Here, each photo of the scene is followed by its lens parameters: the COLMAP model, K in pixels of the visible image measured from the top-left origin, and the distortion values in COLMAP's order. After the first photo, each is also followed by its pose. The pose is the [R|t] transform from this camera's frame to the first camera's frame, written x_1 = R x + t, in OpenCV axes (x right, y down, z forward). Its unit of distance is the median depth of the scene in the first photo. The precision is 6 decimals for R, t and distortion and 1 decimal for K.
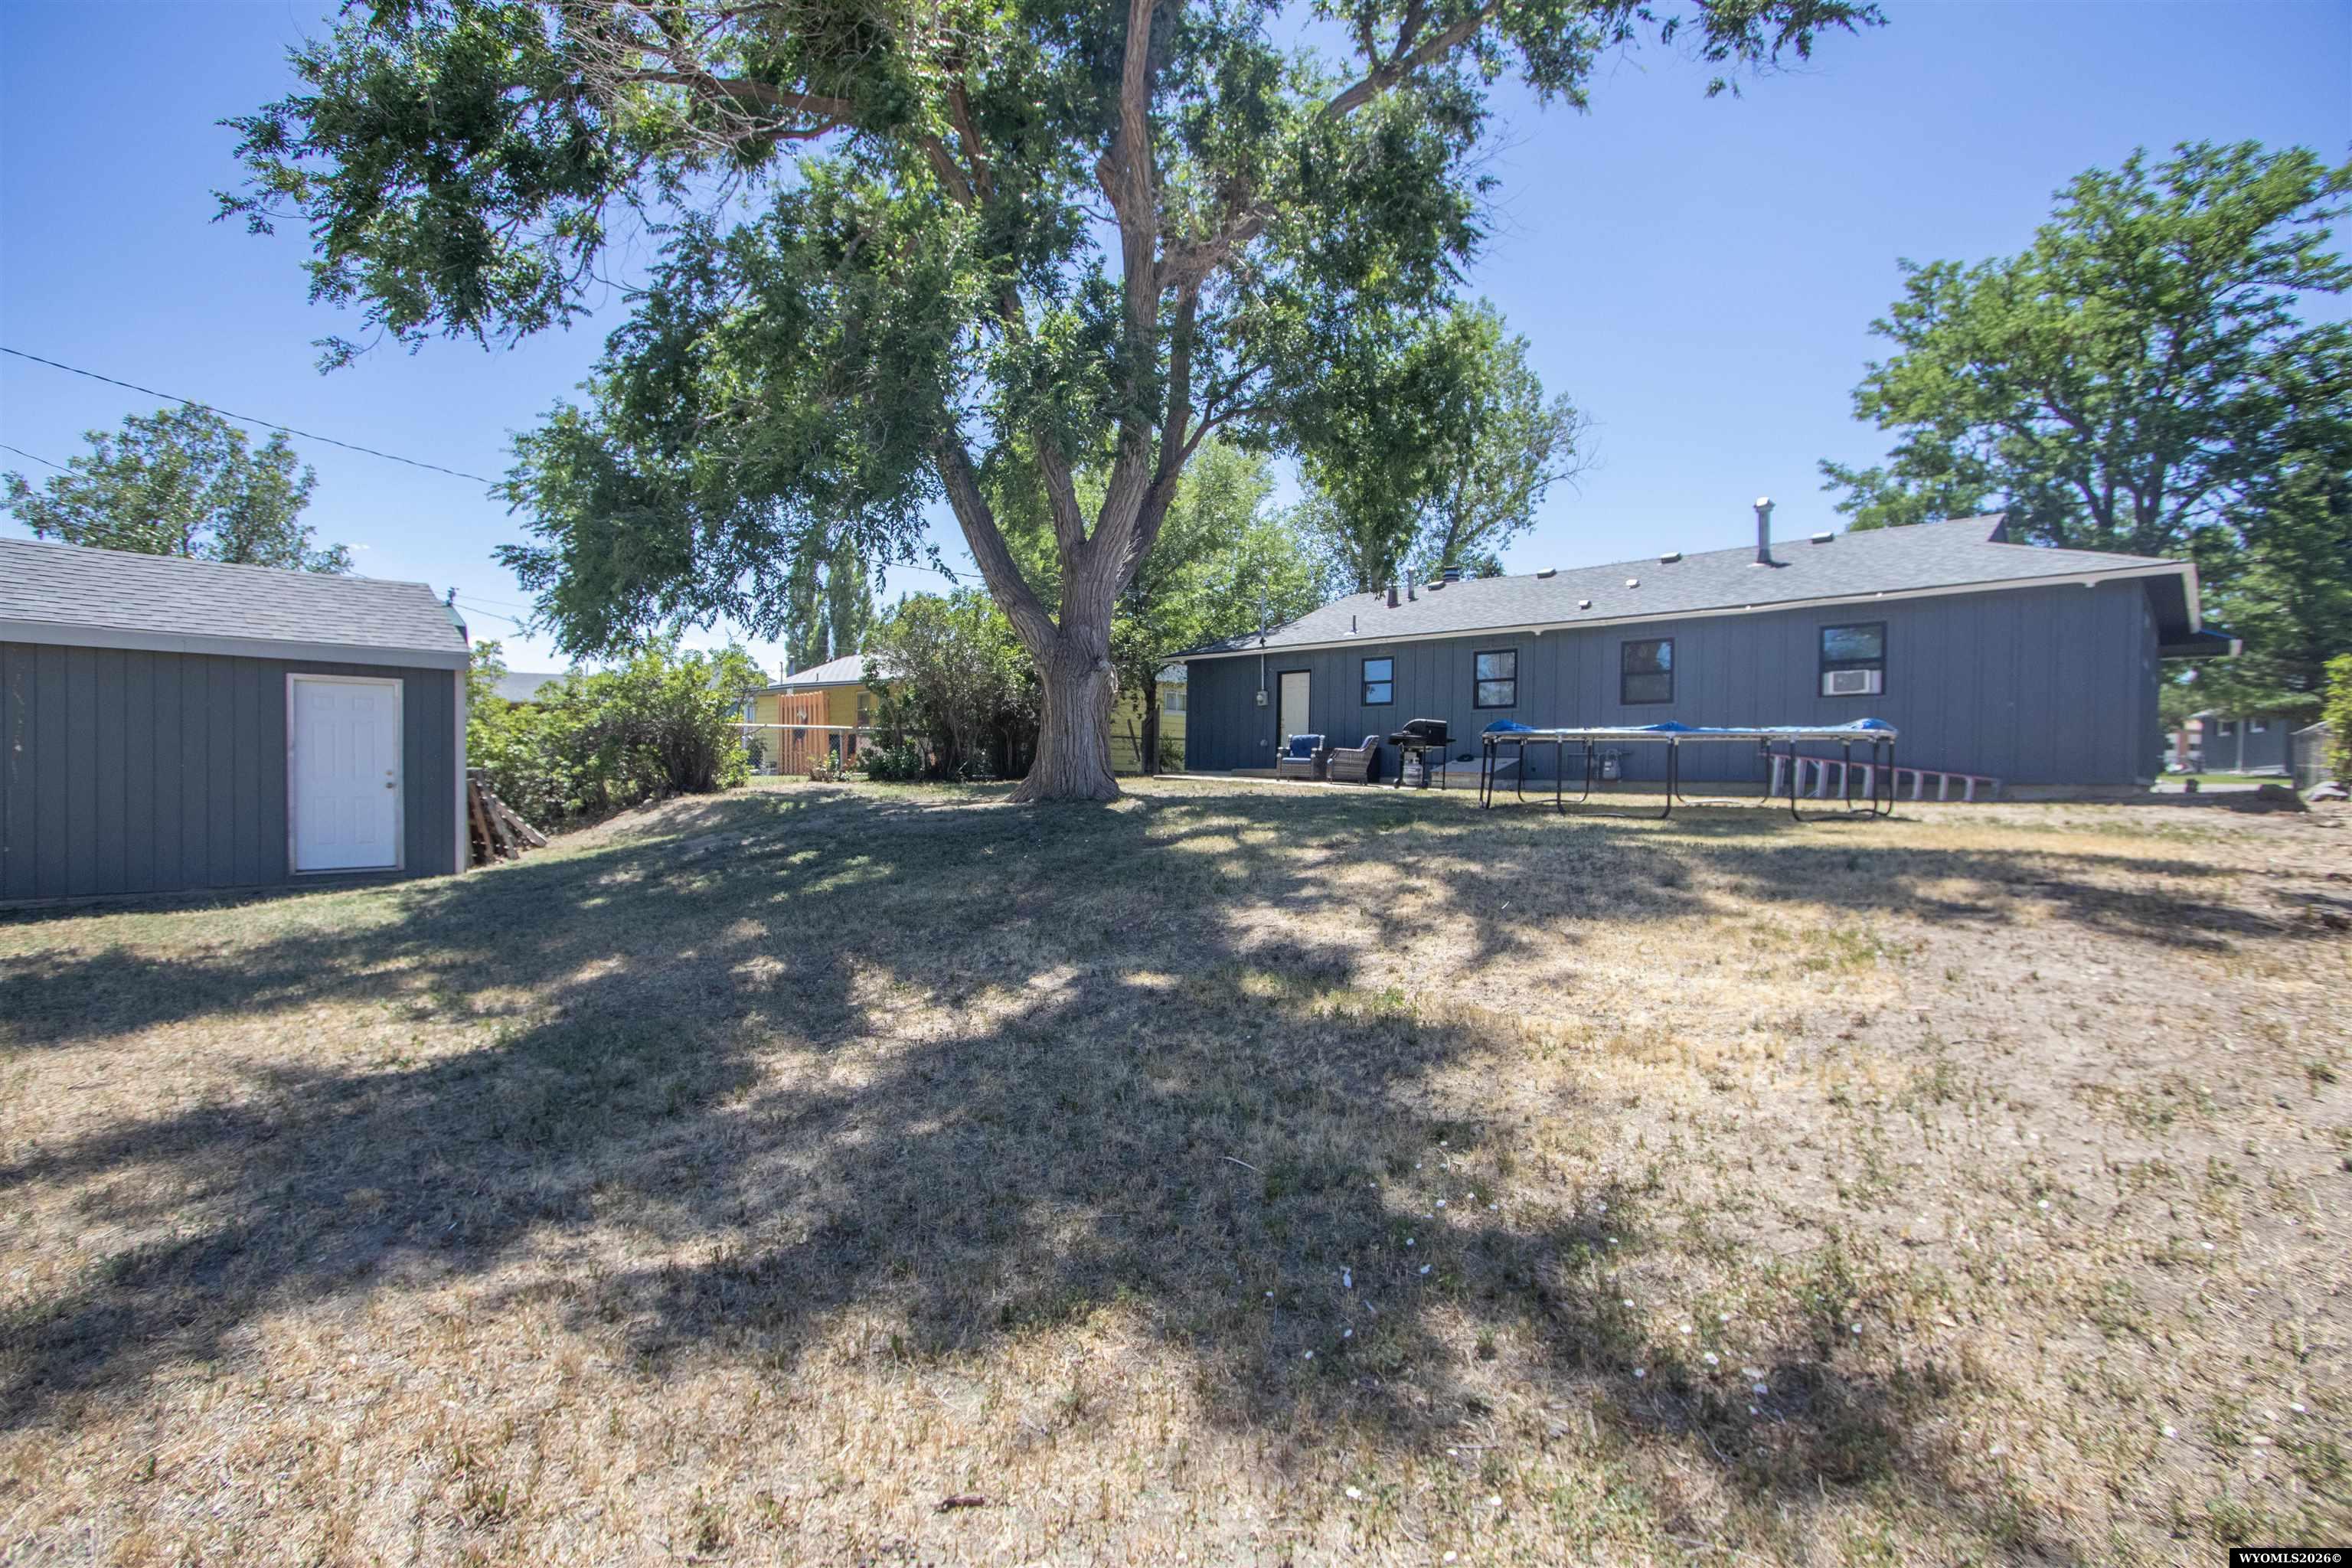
lens RADIAL K [[1087.2, 0, 1174.6], [0, 1087.2, 785.1], [0, 0, 1]] dist [-0.018712, 0.000631]
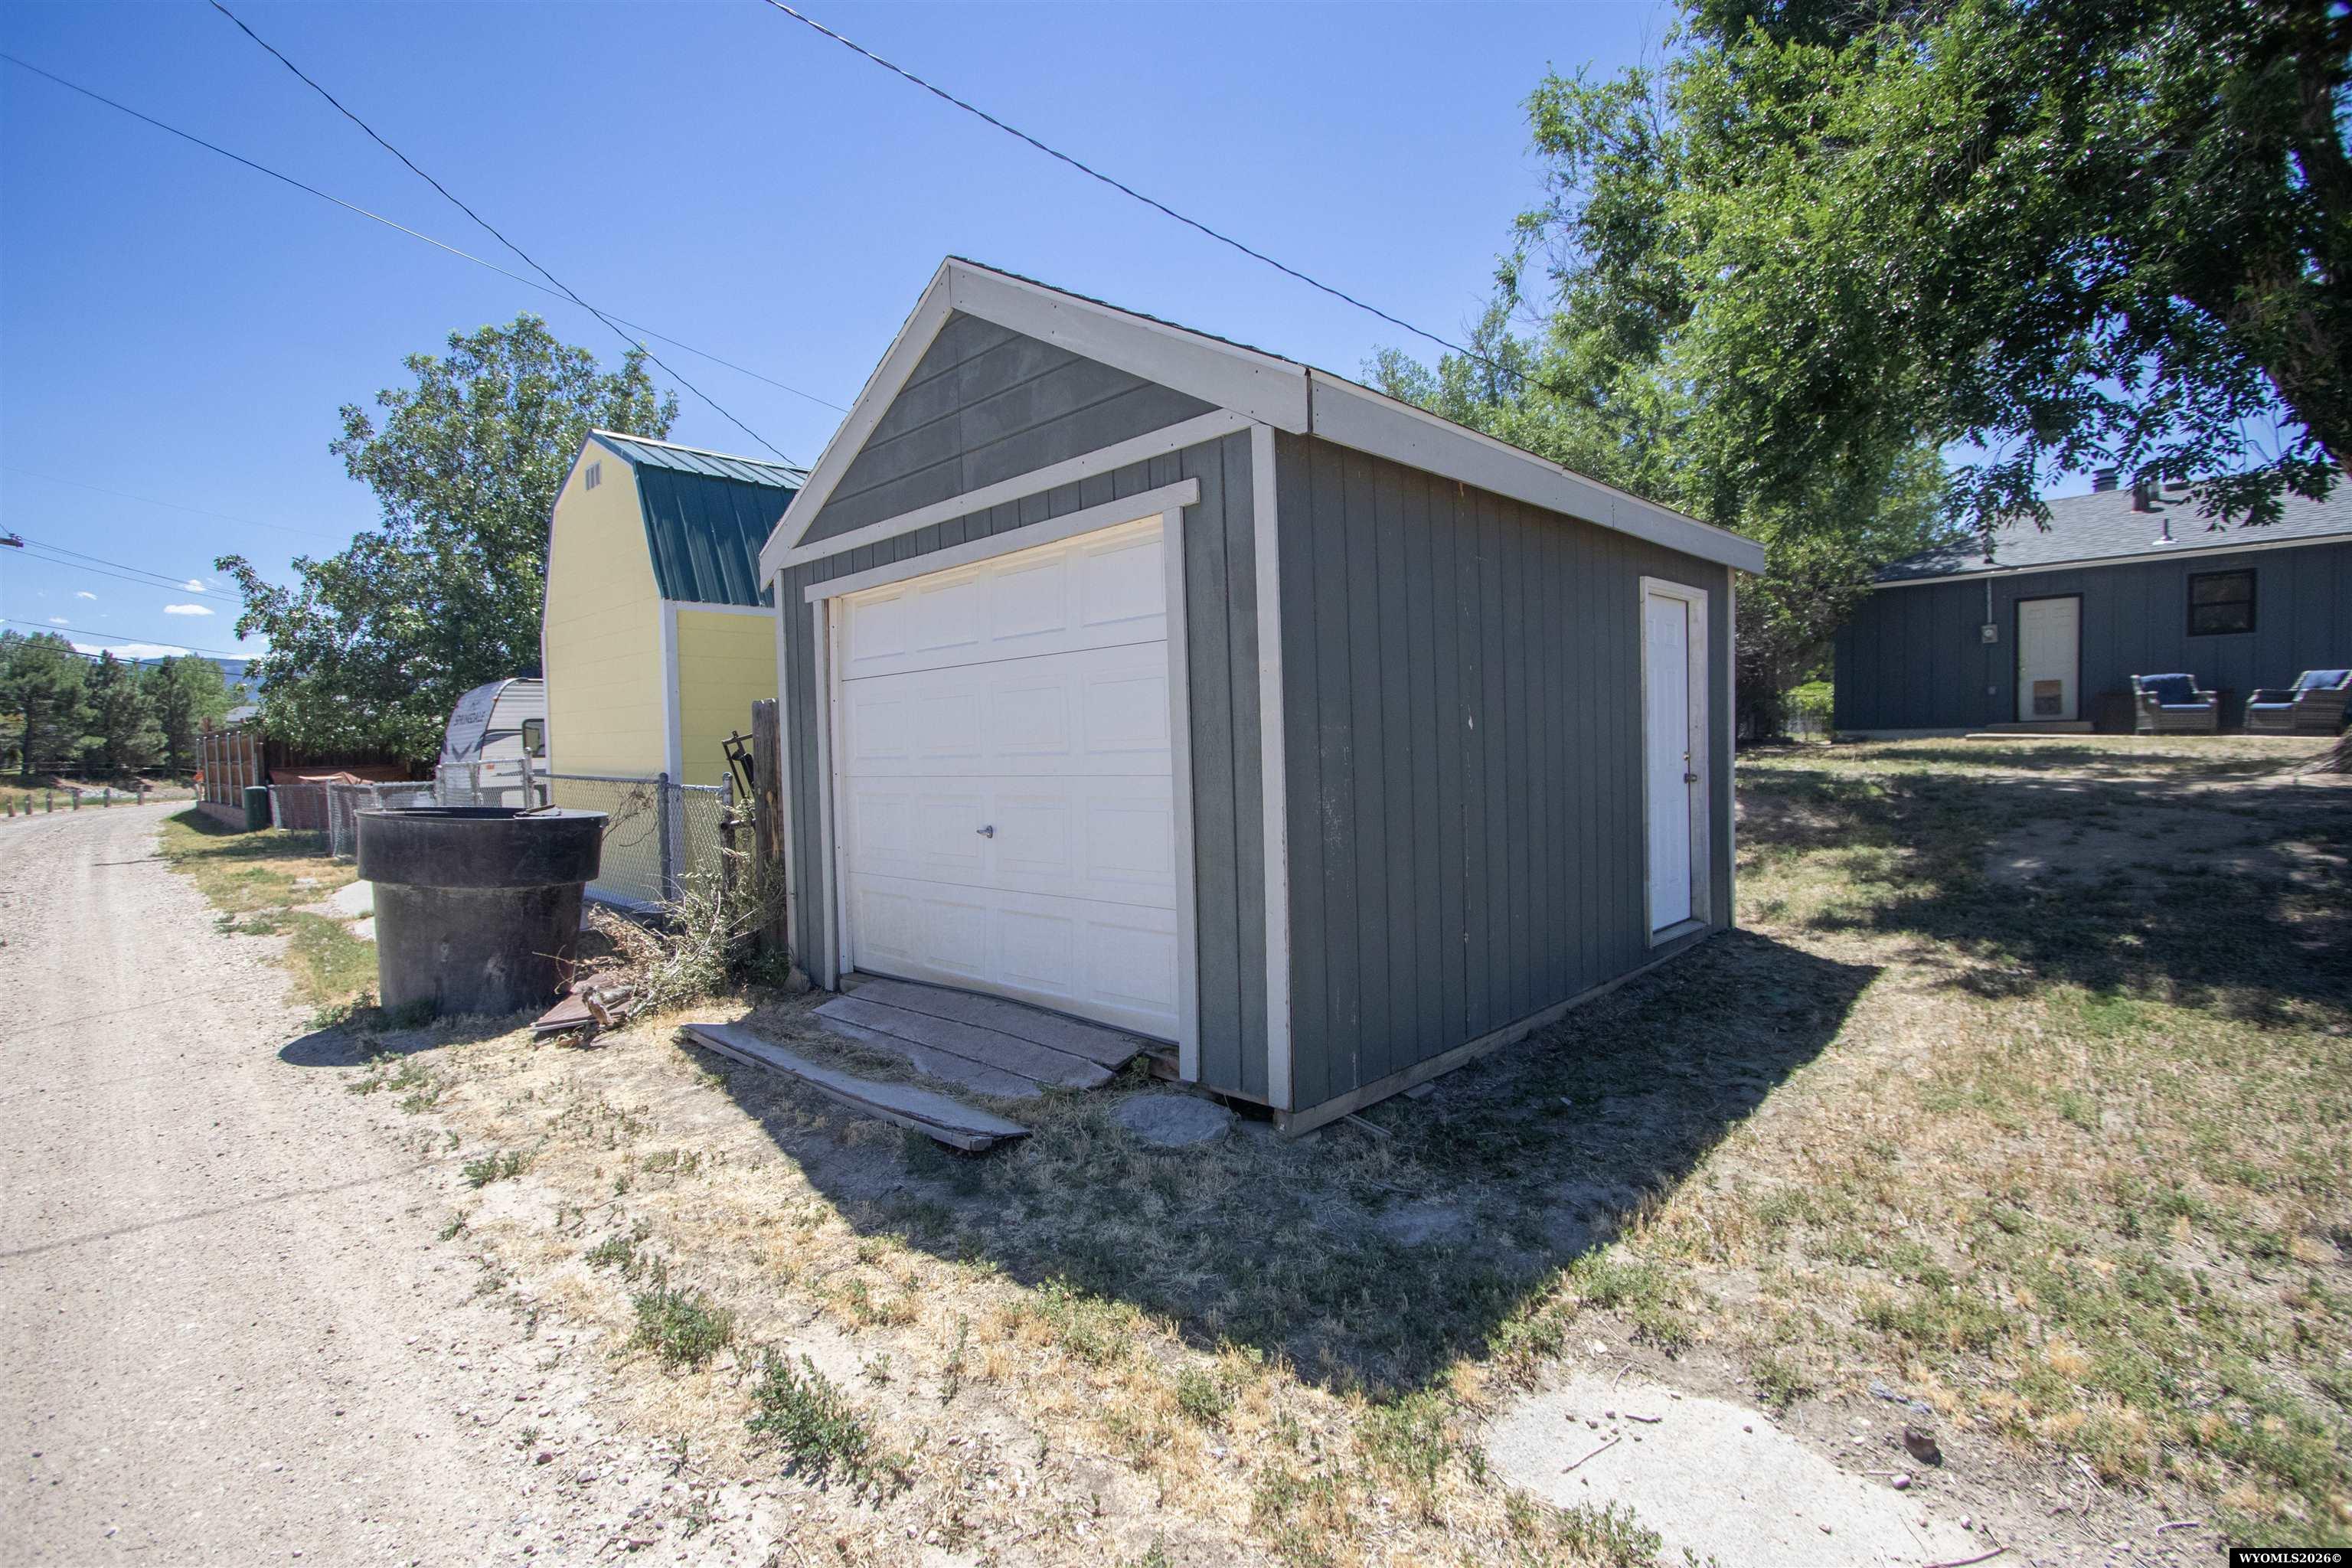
lens RADIAL K [[1087.2, 0, 1123.1], [0, 1087.2, 810.6], [0, 0, 1]] dist [-0.018712, 0.000631]
pose [[0.998967, -0.033242, -0.030972, -0.473772], [0.034641, 0.998350, 0.045801, -0.009748], [0.029398, -0.046827, 0.998470, 0.195327]]
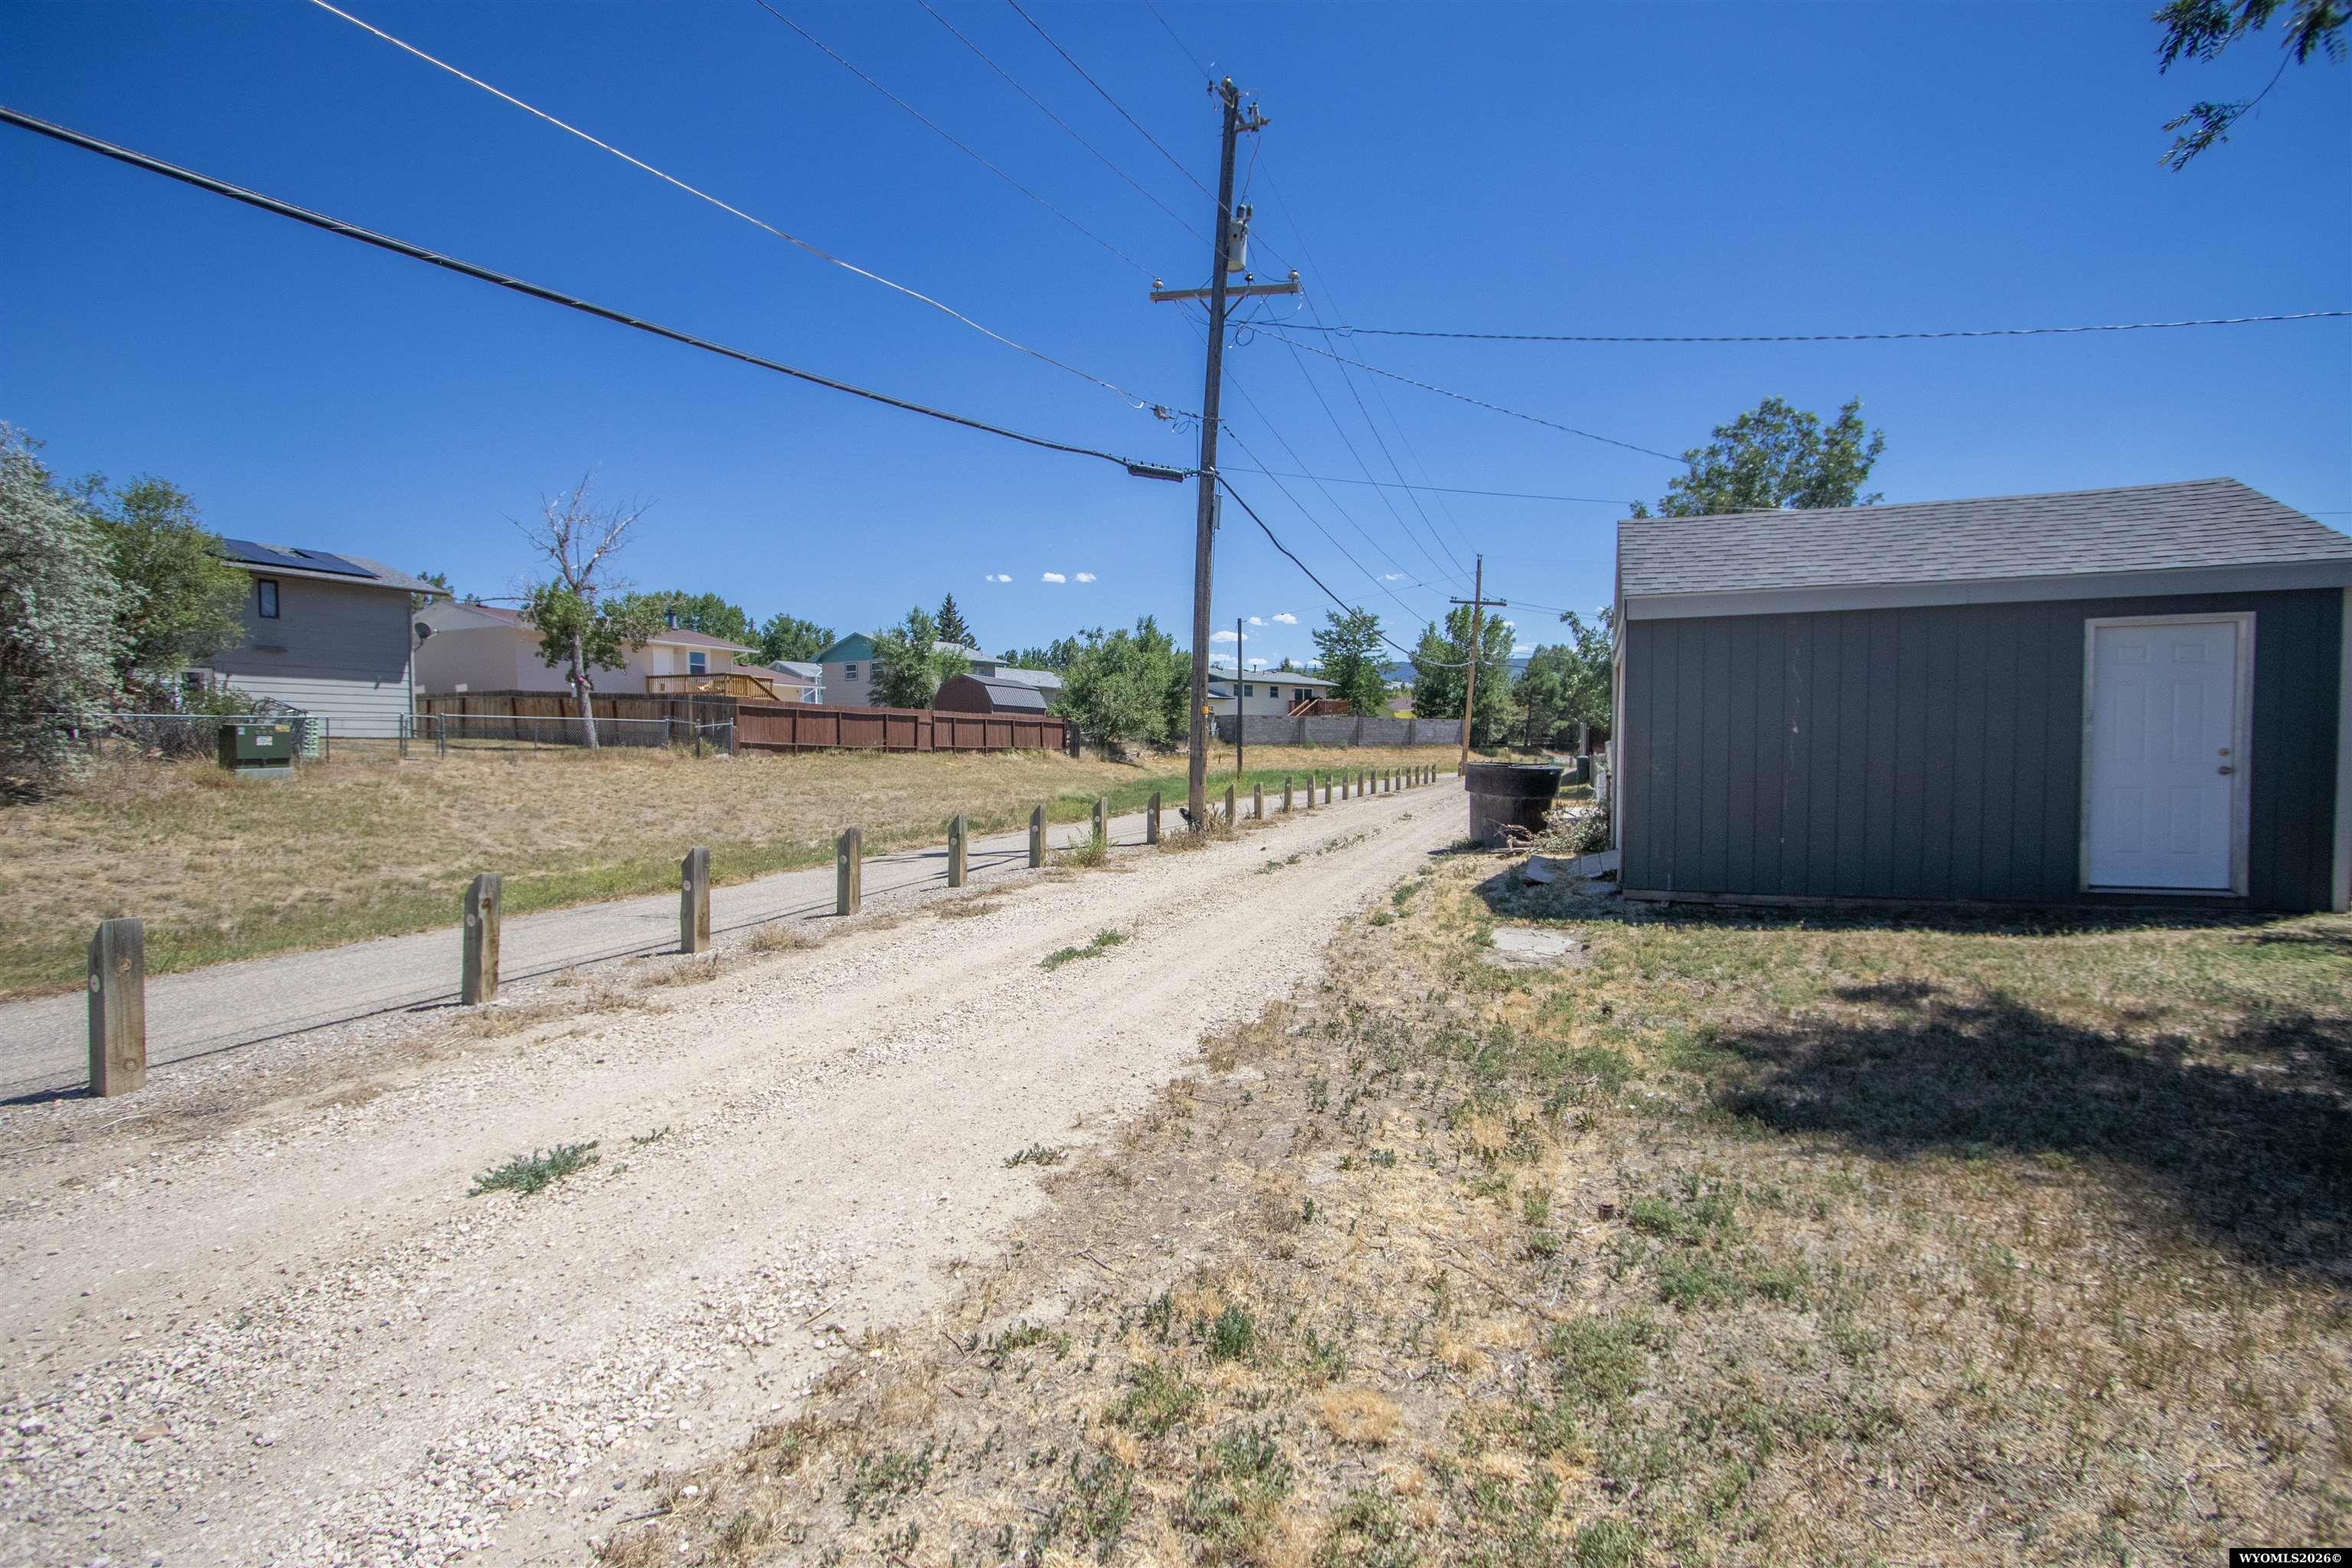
lens RADIAL K [[1087.2, 0, 1186.3], [0, 1087.2, 787.0], [0, 0, 1]] dist [-0.018712, 0.000631]
pose [[0.394618, 0.015803, -0.918709, -0.177070], [0.003269, 0.999822, 0.018602, -0.002116], [0.918839, -0.010344, 0.394496, 0.063515]]
